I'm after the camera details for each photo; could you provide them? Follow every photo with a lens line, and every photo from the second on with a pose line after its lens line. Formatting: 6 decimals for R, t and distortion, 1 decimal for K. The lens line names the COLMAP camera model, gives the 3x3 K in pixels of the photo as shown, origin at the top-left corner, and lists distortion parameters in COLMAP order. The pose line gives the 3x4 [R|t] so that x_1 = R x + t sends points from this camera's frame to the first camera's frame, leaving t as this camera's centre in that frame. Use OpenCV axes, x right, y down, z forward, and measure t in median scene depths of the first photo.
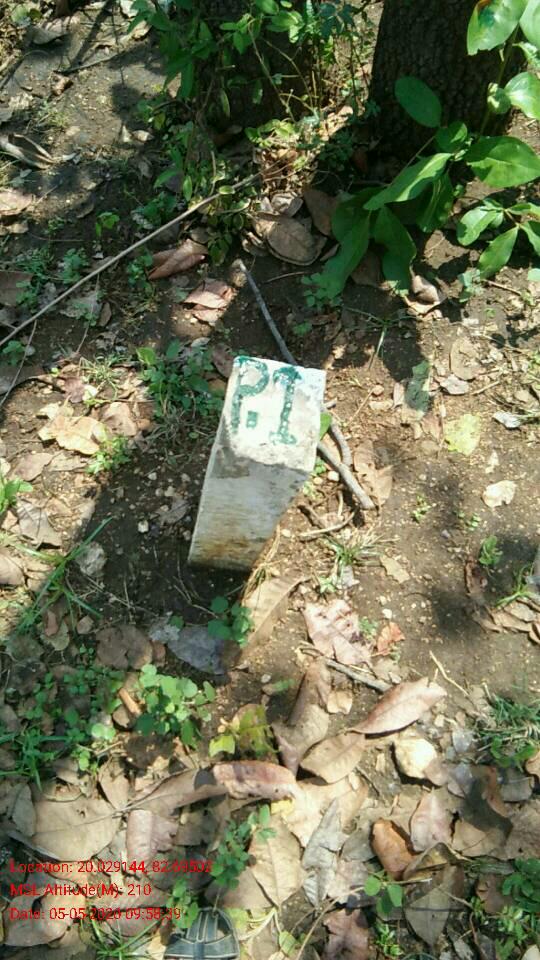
lens RADIAL K [[718.9, 0, 269.7], [0, 718.9, 500.2], [0, 0, 1]] dist [0.002145, -0.044299]
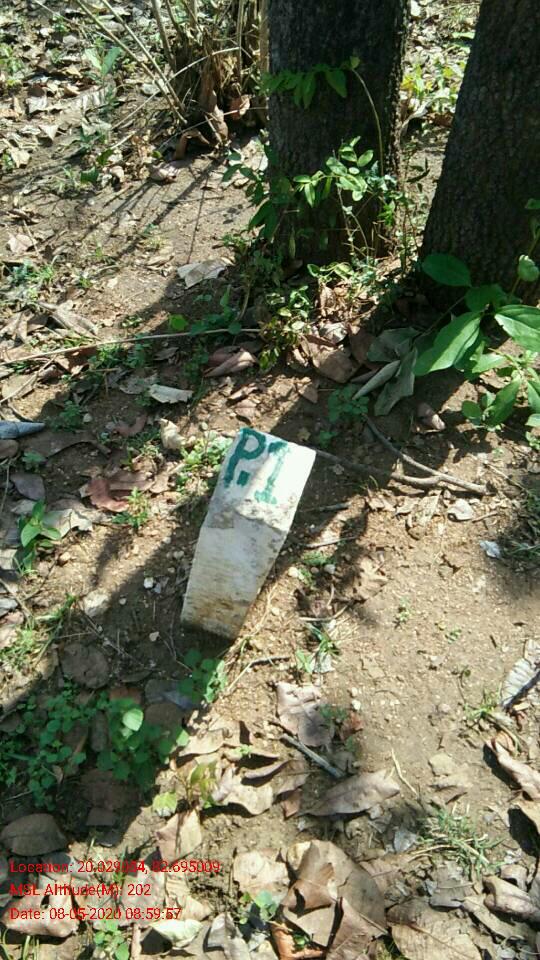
lens RADIAL K [[718.9, 0, 269.7], [0, 718.9, 500.2], [0, 0, 1]] dist [0.002145, -0.044299]
pose [[0.982108, 0.168790, -0.083508, 0.076377], [-0.181256, 0.967558, -0.176007, 0.075828], [0.051091, 0.187994, 0.980840, -0.087285]]
